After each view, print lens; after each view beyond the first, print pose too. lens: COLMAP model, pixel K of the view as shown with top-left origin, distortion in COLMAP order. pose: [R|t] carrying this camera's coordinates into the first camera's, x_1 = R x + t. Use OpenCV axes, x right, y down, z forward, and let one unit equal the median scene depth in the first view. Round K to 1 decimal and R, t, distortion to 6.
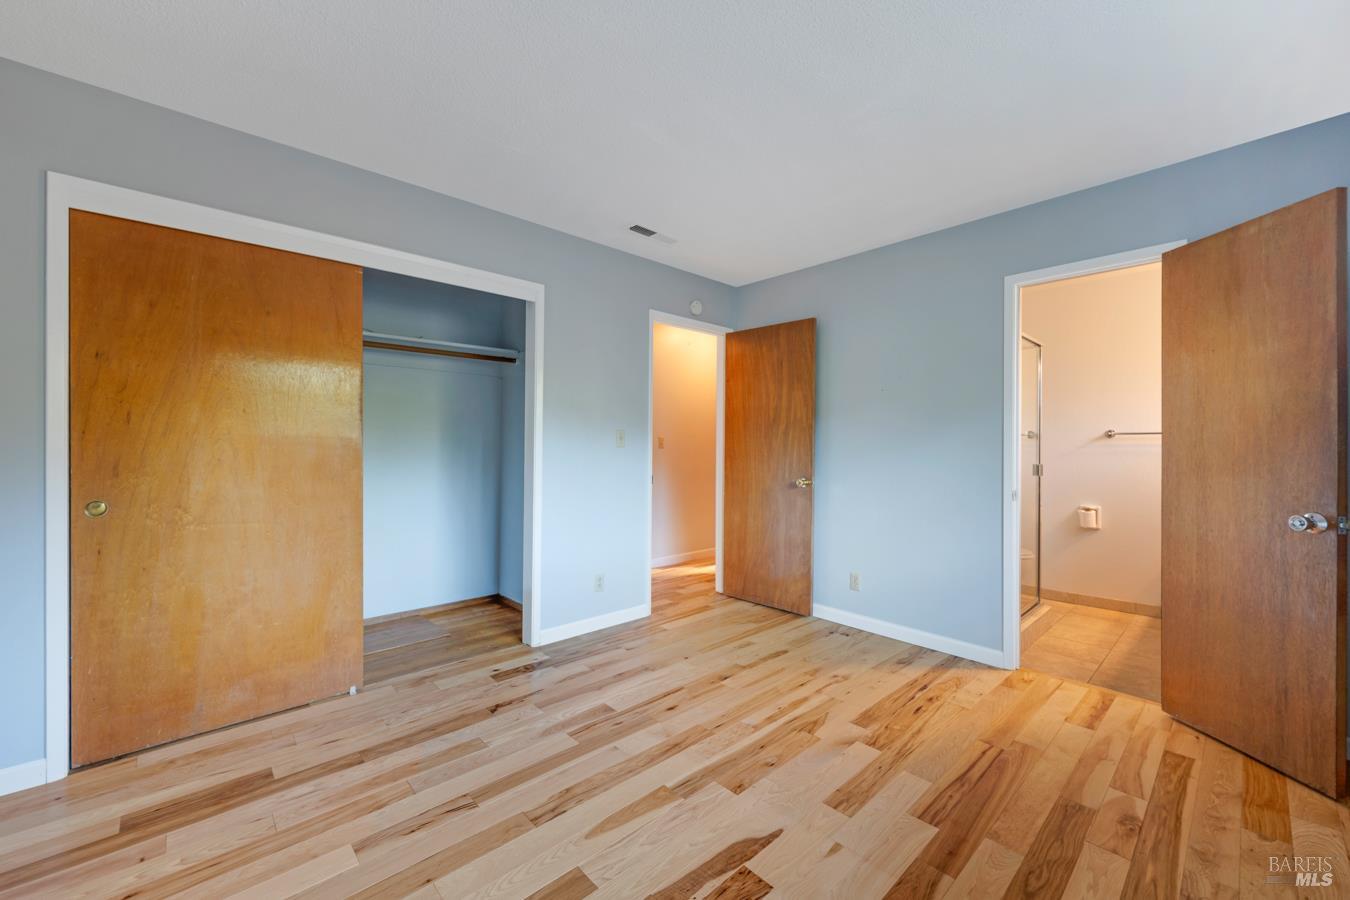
lens RADIAL K [[539.7, 0, 680.3], [0, 539.7, 452.6], [0, 0, 1]] dist [0.005964, -0.001536]
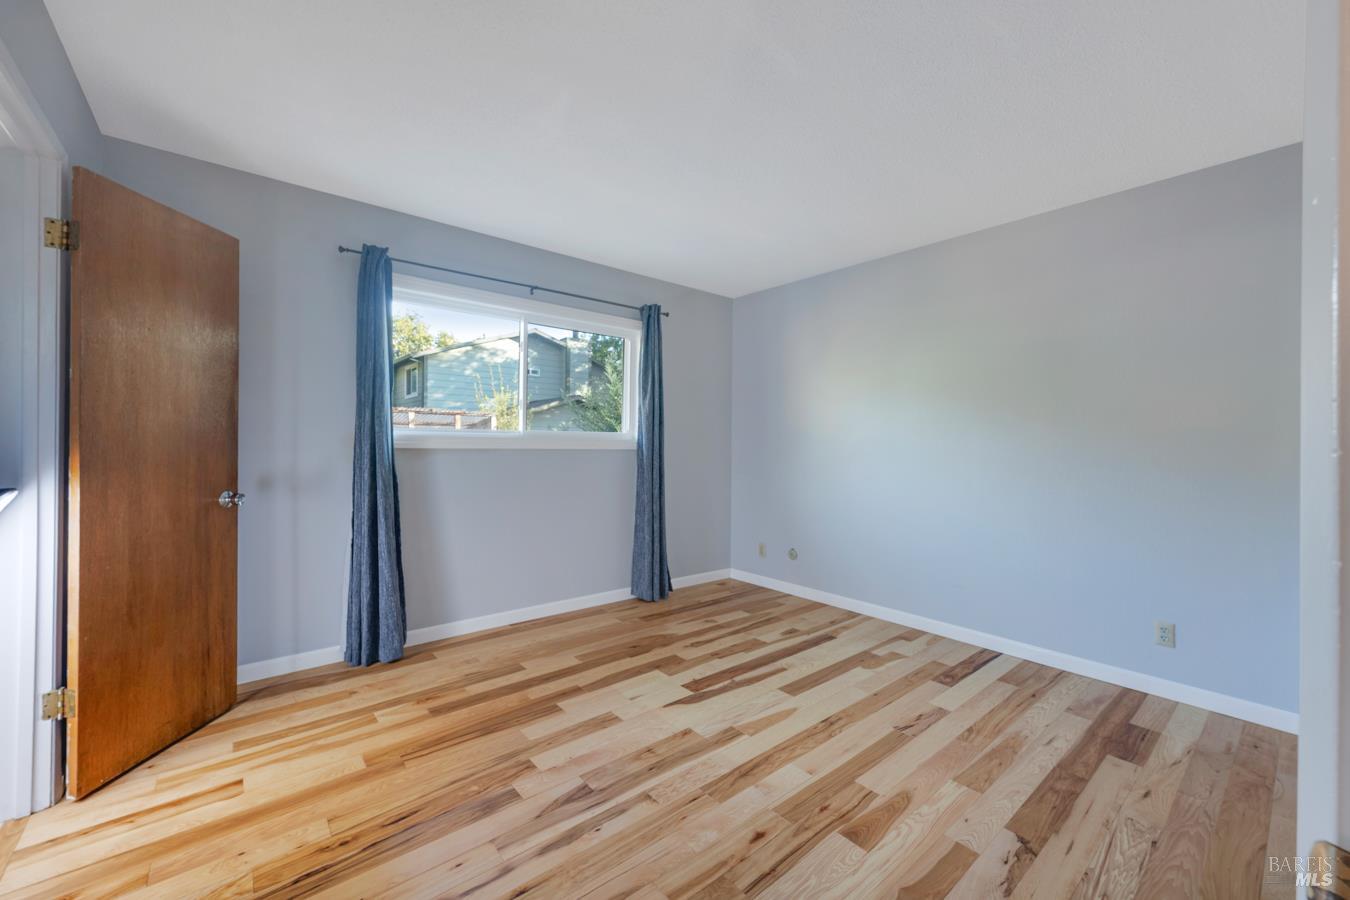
lens RADIAL K [[539.7, 0, 682.4], [0, 539.7, 441.5], [0, 0, 1]] dist [0.005964, -0.001536]
pose [[-0.998675, -0.014782, 0.049301, 0.062339], [-0.014709, 0.999890, 0.001852, -0.017902], [-0.049323, 0.001124, -0.998782, 1.998143]]
